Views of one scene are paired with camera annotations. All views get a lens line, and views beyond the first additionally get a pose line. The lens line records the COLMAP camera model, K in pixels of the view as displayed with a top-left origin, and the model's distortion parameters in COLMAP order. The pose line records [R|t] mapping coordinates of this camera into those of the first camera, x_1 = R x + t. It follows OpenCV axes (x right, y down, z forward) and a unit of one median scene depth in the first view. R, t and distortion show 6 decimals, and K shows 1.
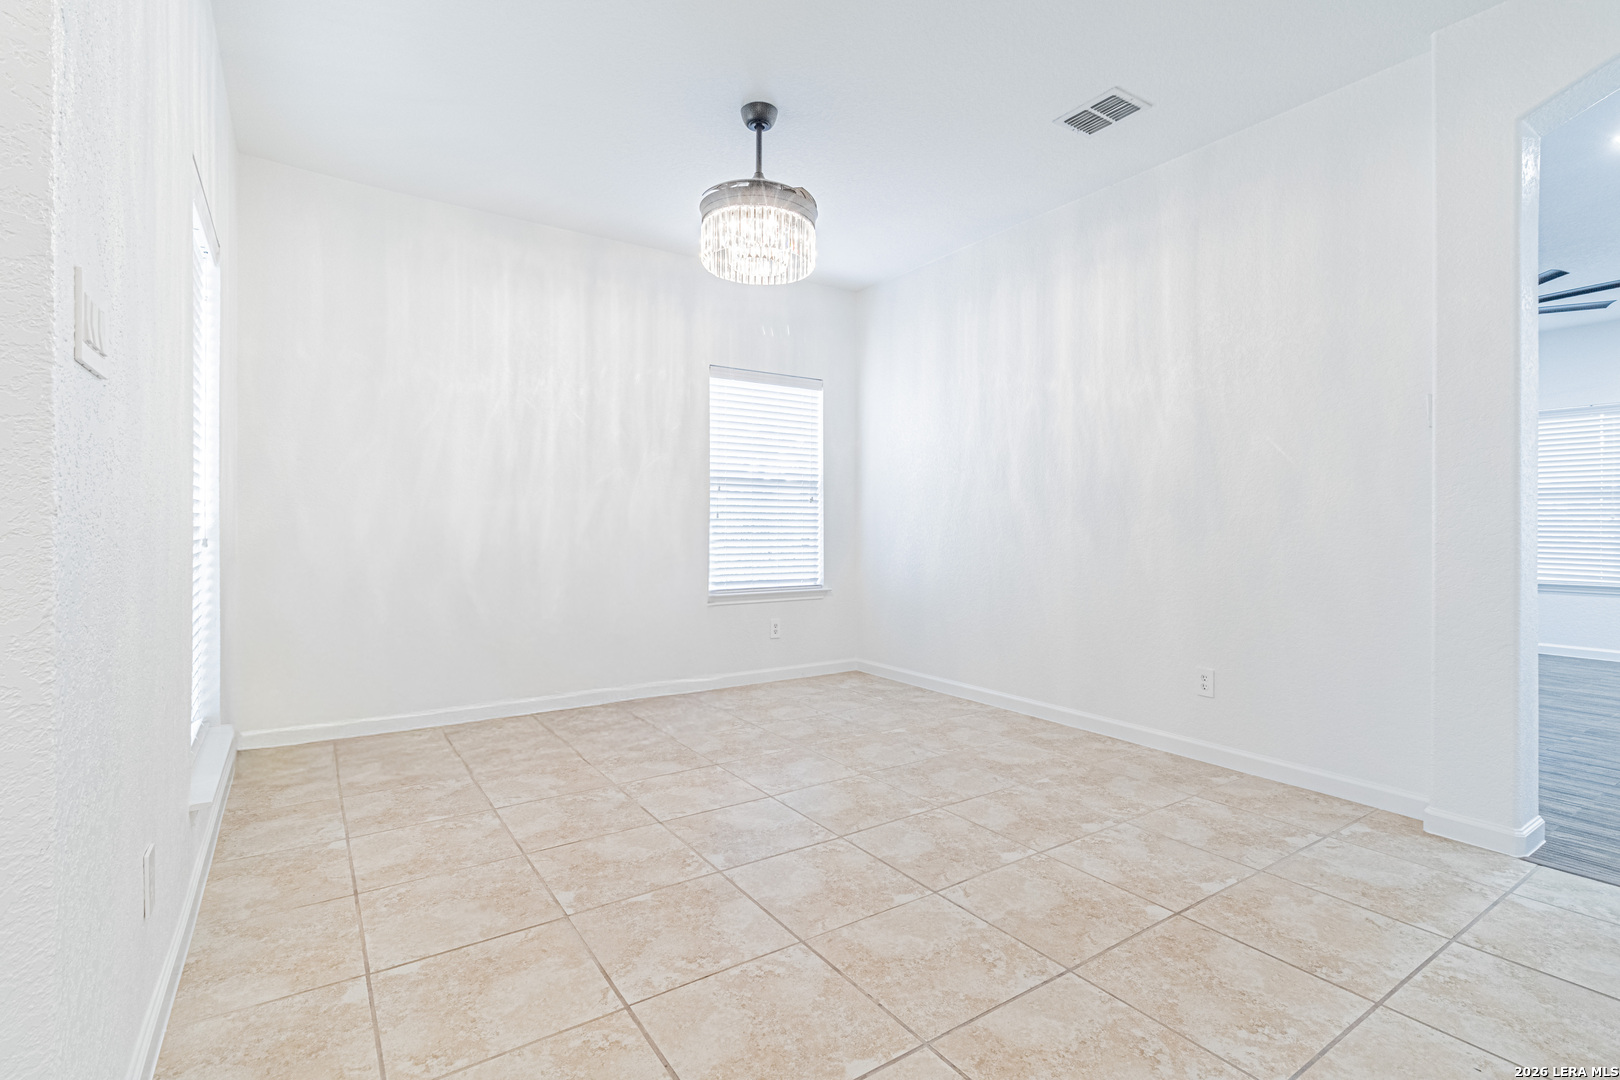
lens RADIAL K [[758.6, 0, 814.5], [0, 758.6, 525.3], [0, 0, 1]] dist [0.002925, -0.000508]
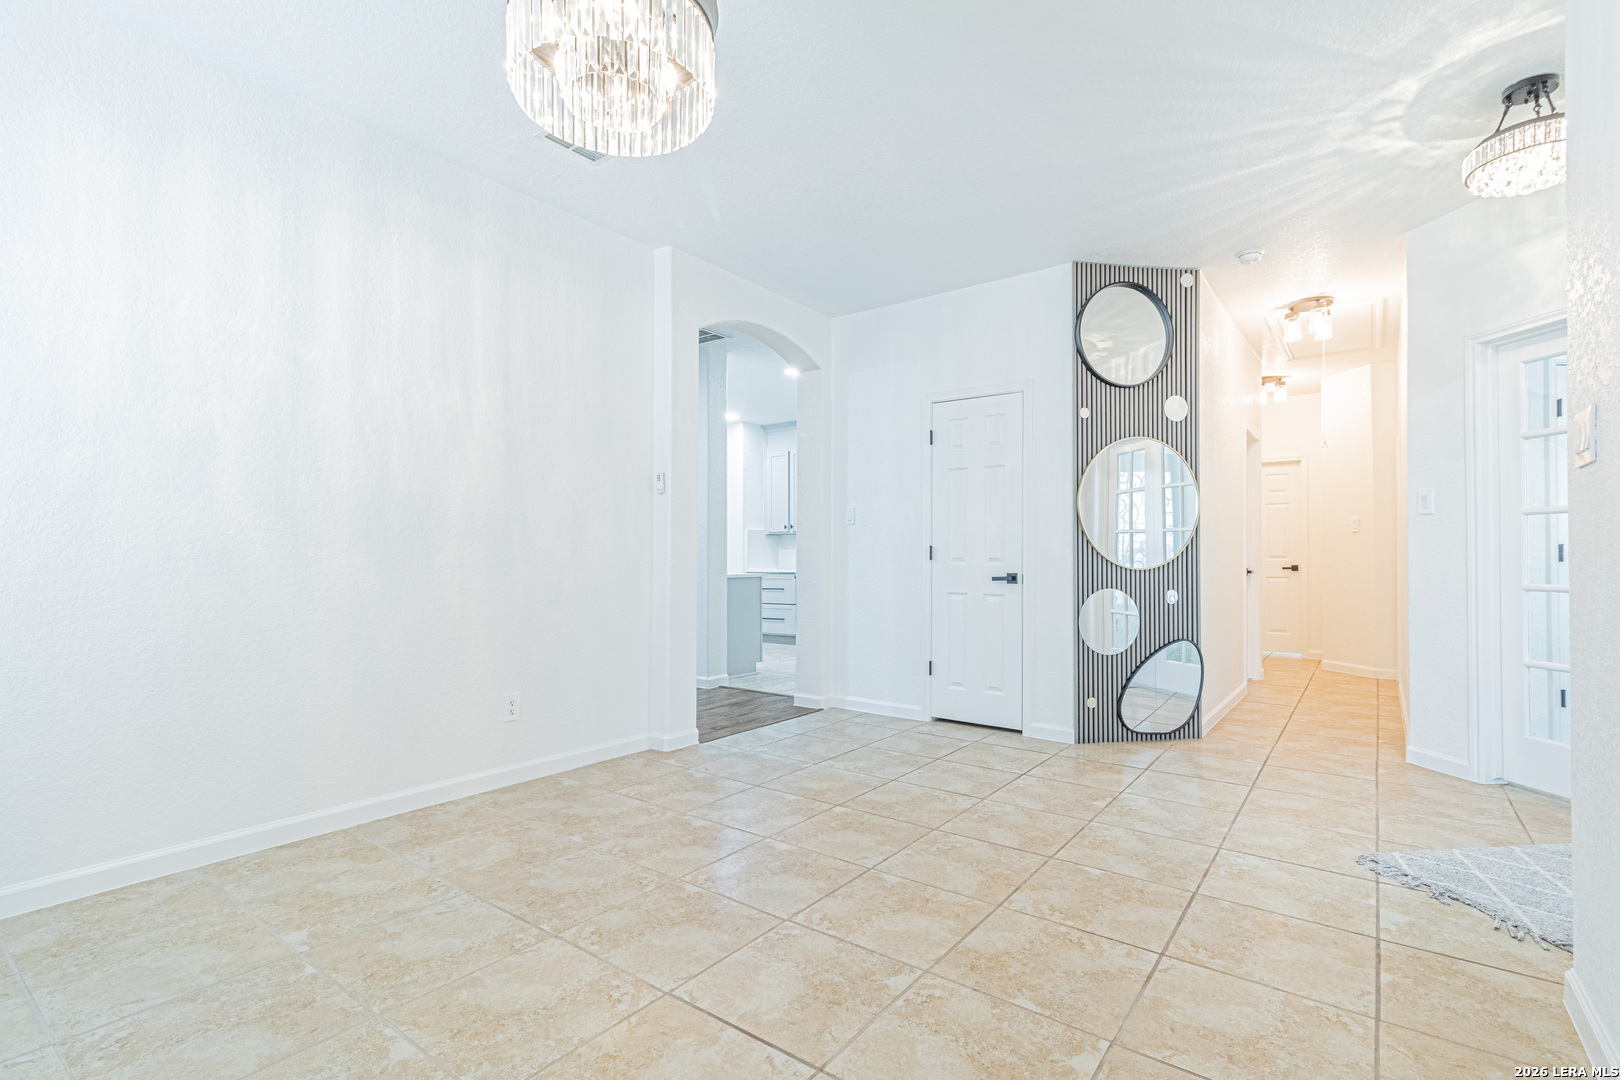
lens RADIAL K [[737.7, 0, 837.1], [0, 737.7, 543.8], [0, 0, 1]] dist [0.001891, 0.000458]
pose [[-0.333290, 0.012209, 0.942745, -0.677731], [-0.001679, 0.999907, -0.013543, -0.003406], [-0.942823, -0.006097, -0.333238, 1.070589]]
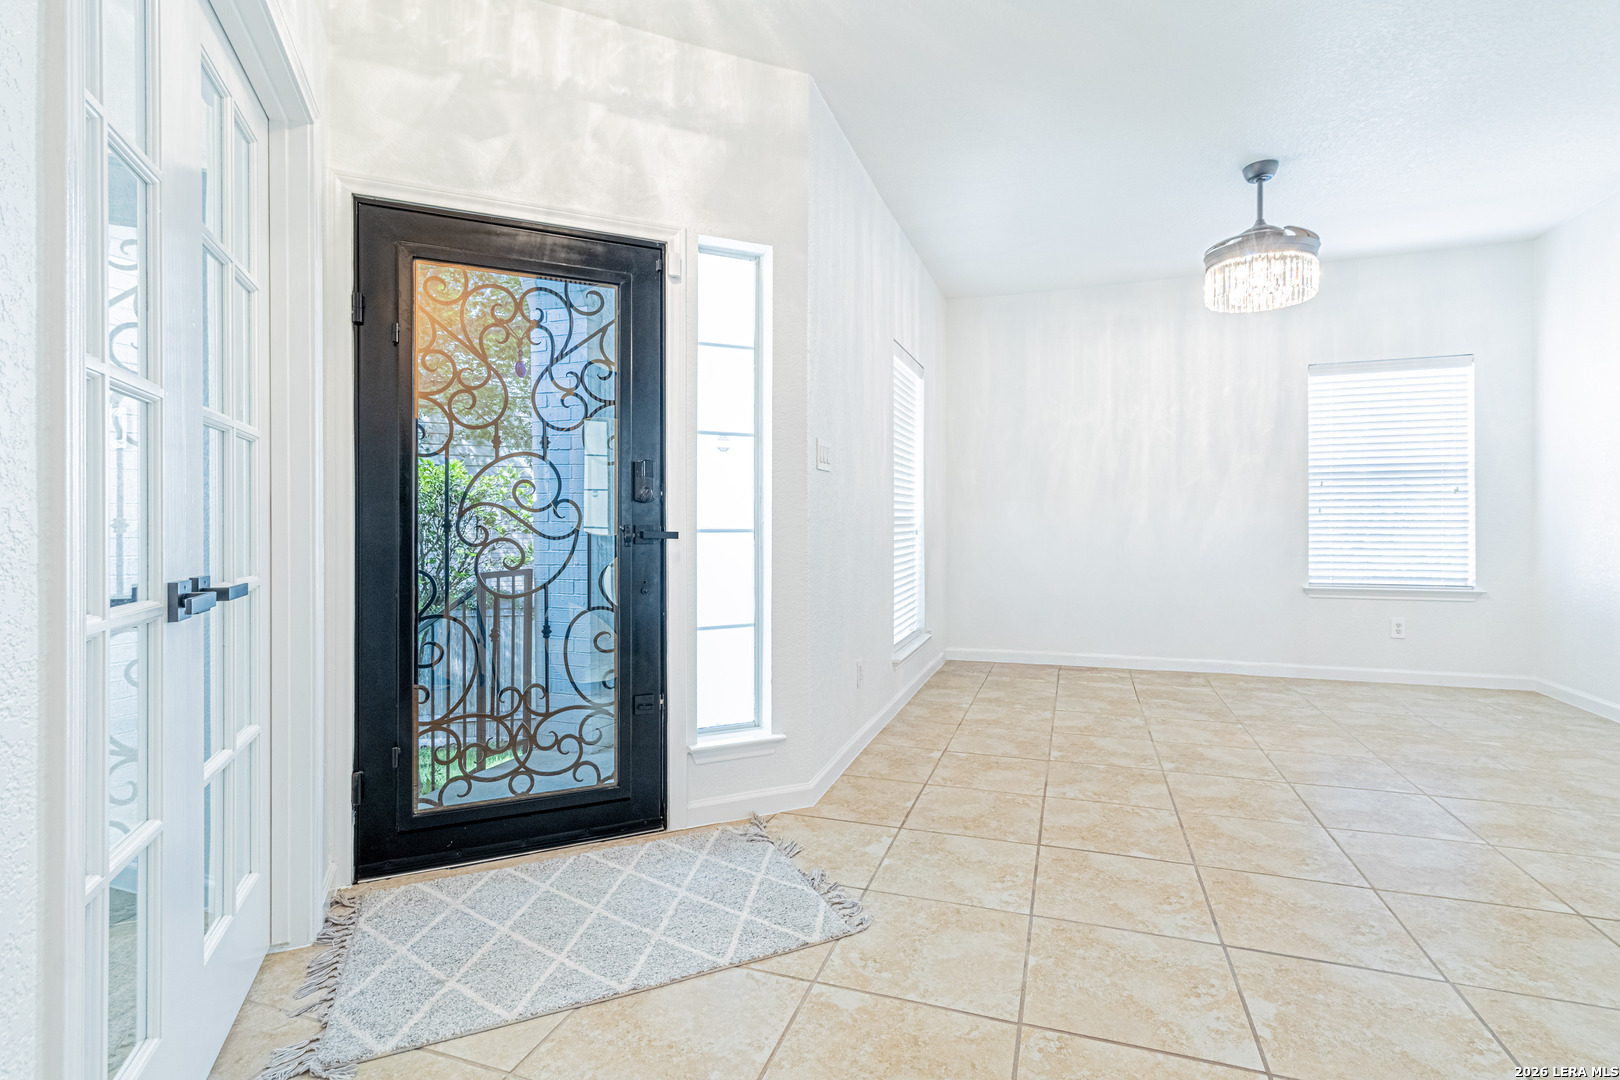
lens RADIAL K [[766.5, 0, 807.2], [0, 766.5, 522.0], [0, 0, 1]] dist [0.004984, -0.000085]
pose [[0.588542, -0.004855, -0.808452, 0.494195], [0.007792, 0.999970, -0.000333, -0.003382], [0.808429, -0.006103, 0.588562, -0.276859]]
